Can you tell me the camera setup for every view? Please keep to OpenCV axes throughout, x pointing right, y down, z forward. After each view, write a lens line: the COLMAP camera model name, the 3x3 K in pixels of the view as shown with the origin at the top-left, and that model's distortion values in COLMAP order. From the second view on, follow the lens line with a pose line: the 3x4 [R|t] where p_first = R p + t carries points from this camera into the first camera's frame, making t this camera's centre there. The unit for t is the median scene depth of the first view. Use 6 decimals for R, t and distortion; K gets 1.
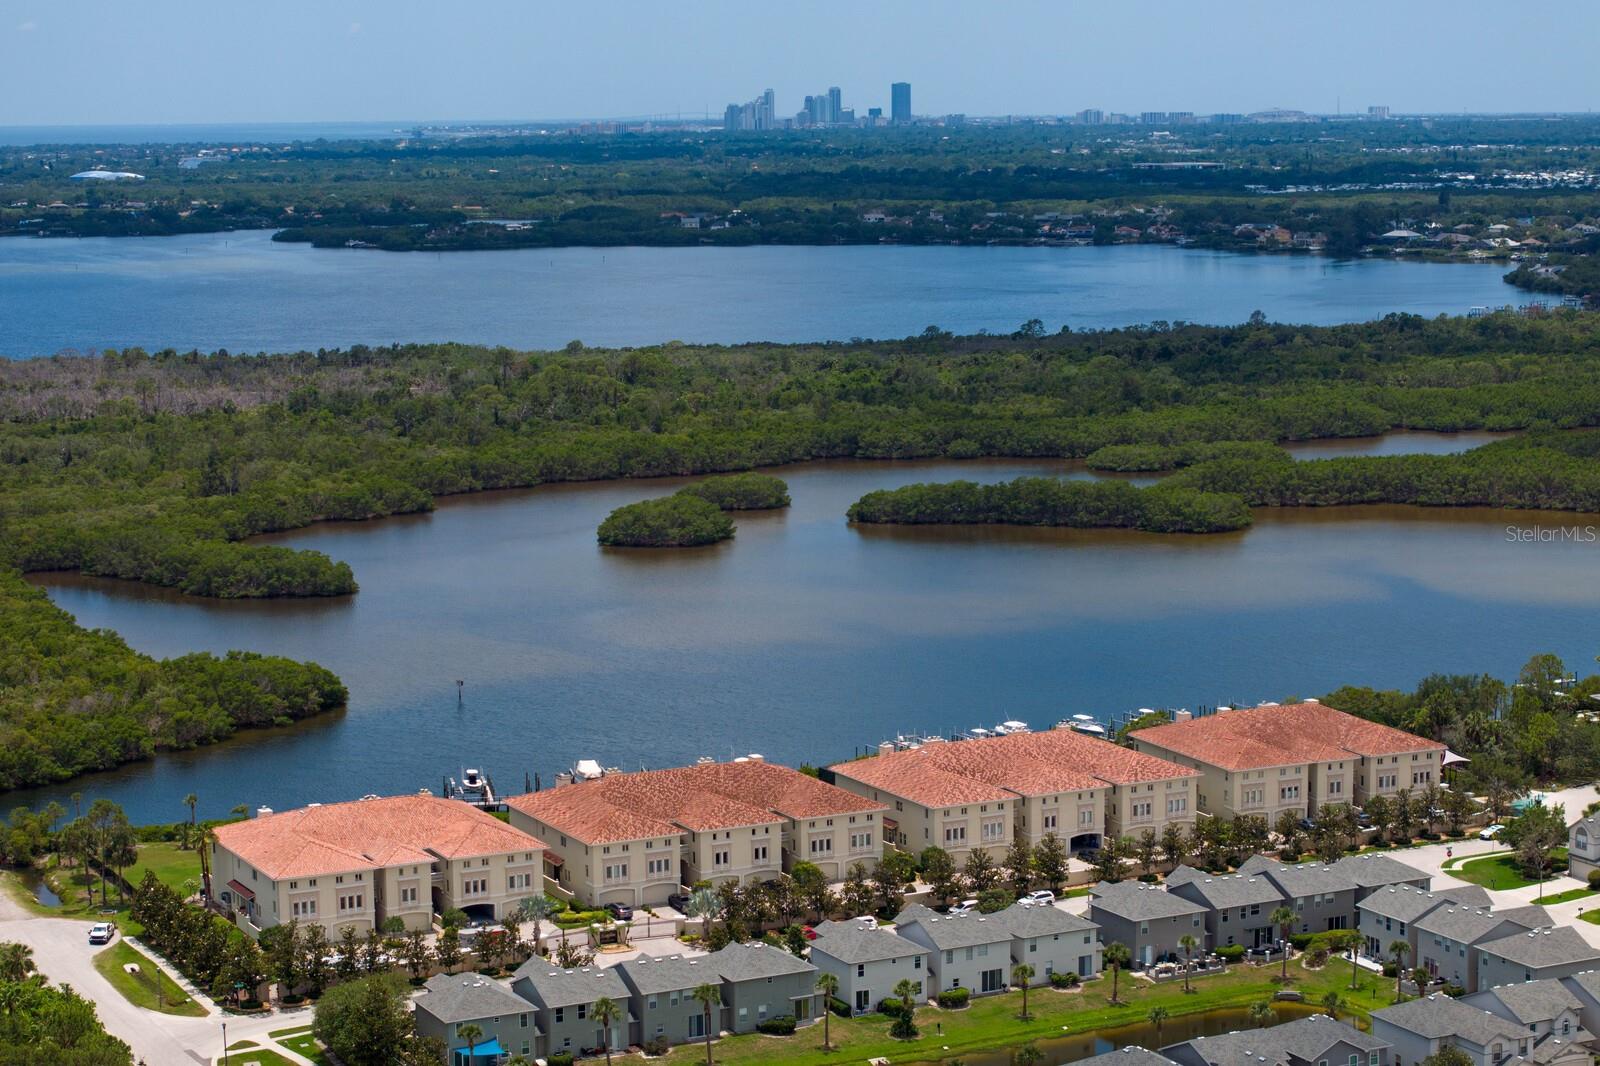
lens RADIAL K [[3209.4, 0, 804.4], [0, 3209.4, 529.2], [0, 0, 1]] dist [-0.096253, 0.000000]
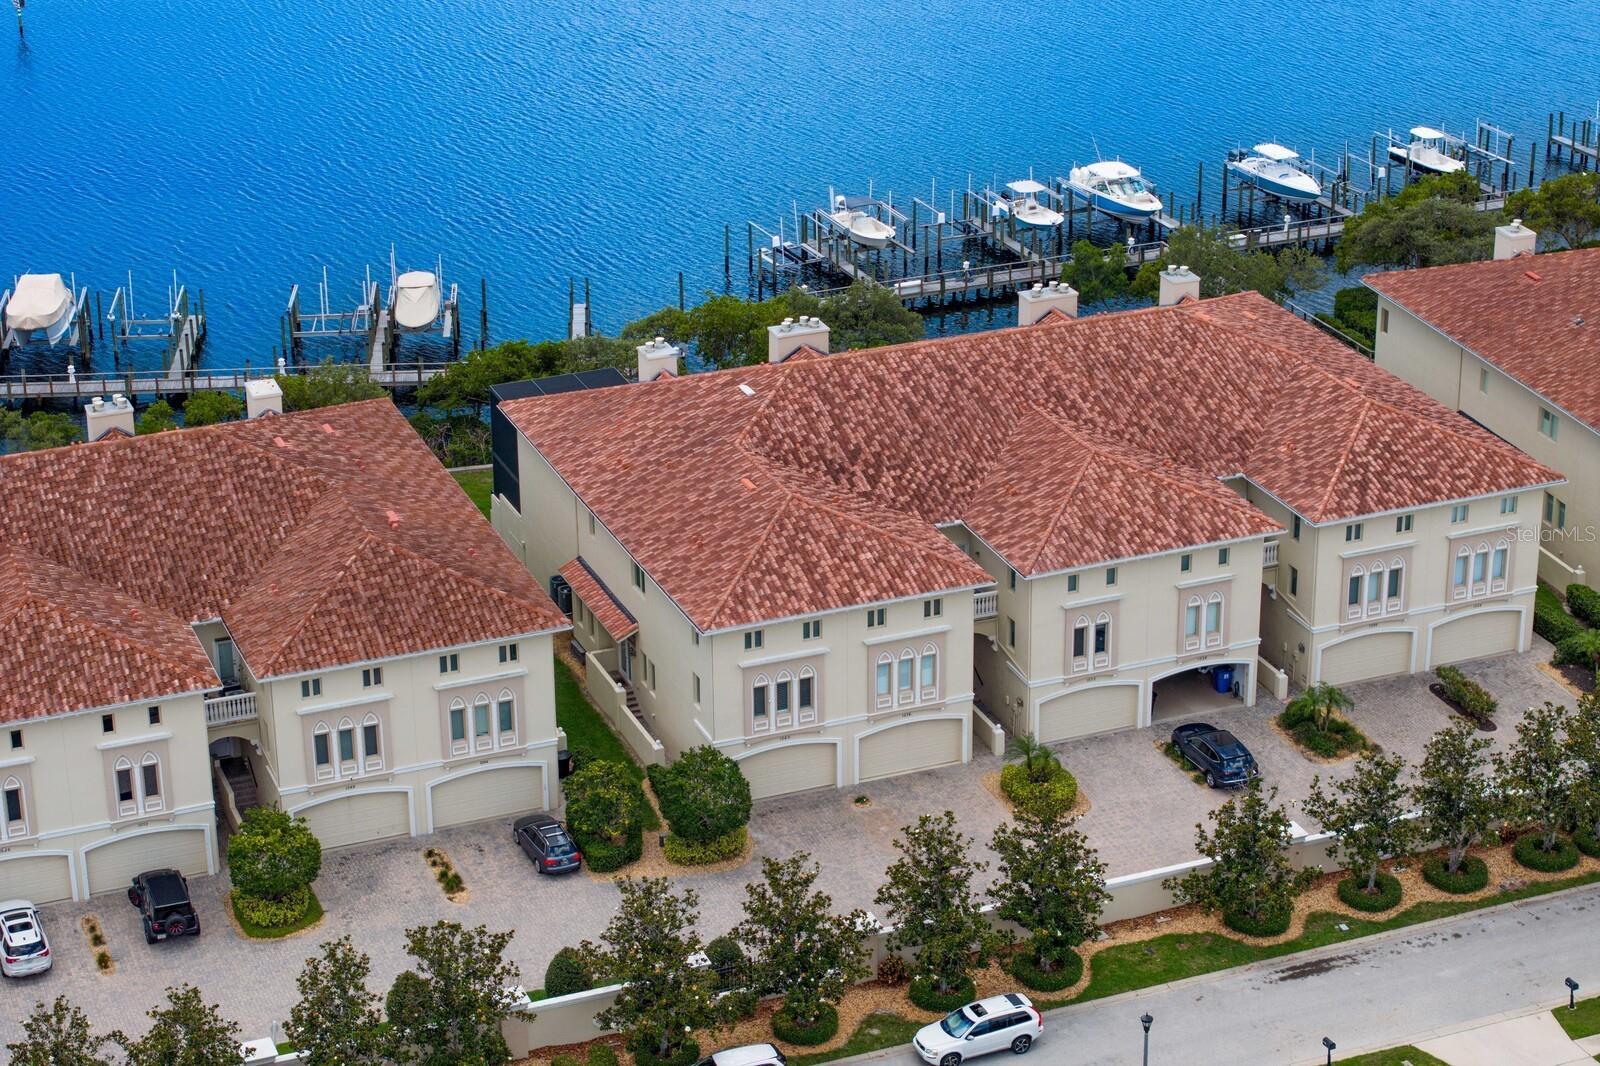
lens RADIAL K [[3209.4, 0, 787.2], [0, 3209.4, 527.6], [0, 0, 1]] dist [-0.096253, 0.000000]
pose [[0.995099, 0.036163, -0.092032, 0.038478], [-0.010327, 0.963643, 0.266994, -0.004194], [0.098341, -0.264735, 0.959294, 0.347103]]
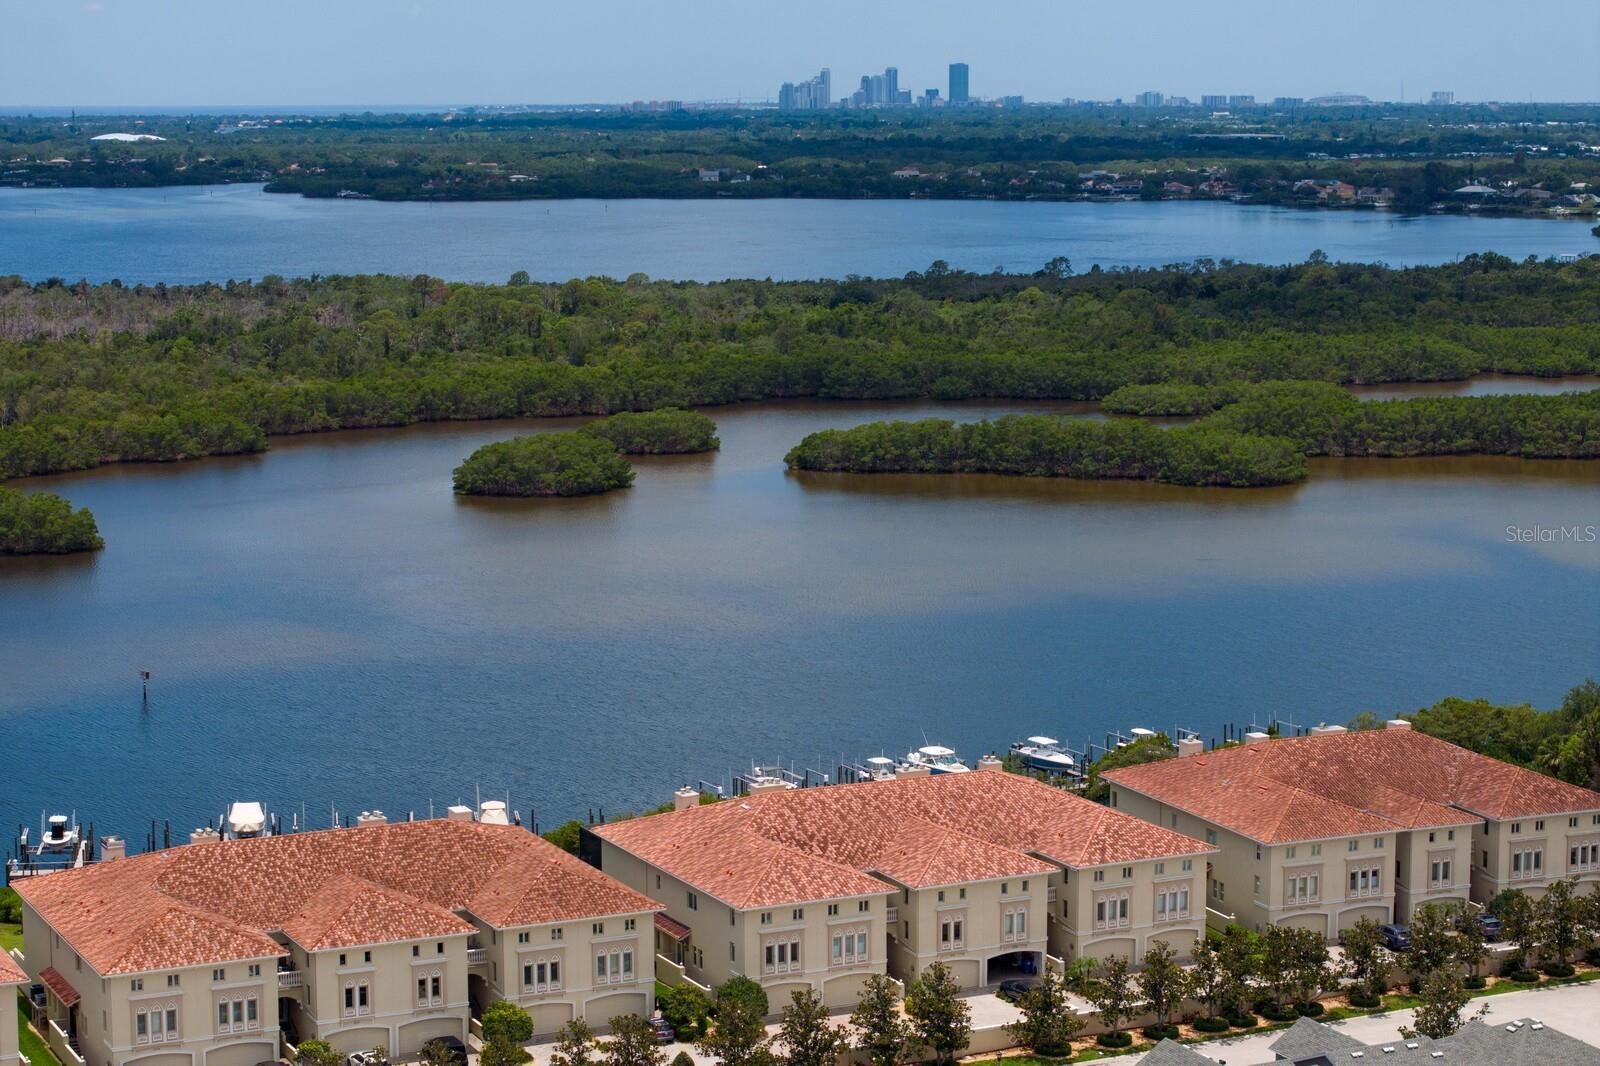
lens RADIAL K [[3209.4, 0, 795.7], [0, 3209.4, 540.8], [0, 0, 1]] dist [-0.096253, 0.000000]
pose [[0.999736, 0.010938, -0.020183, 0.030226], [-0.010774, 0.999908, 0.008237, 0.008106], [0.020271, -0.008018, 0.999762, 0.213441]]
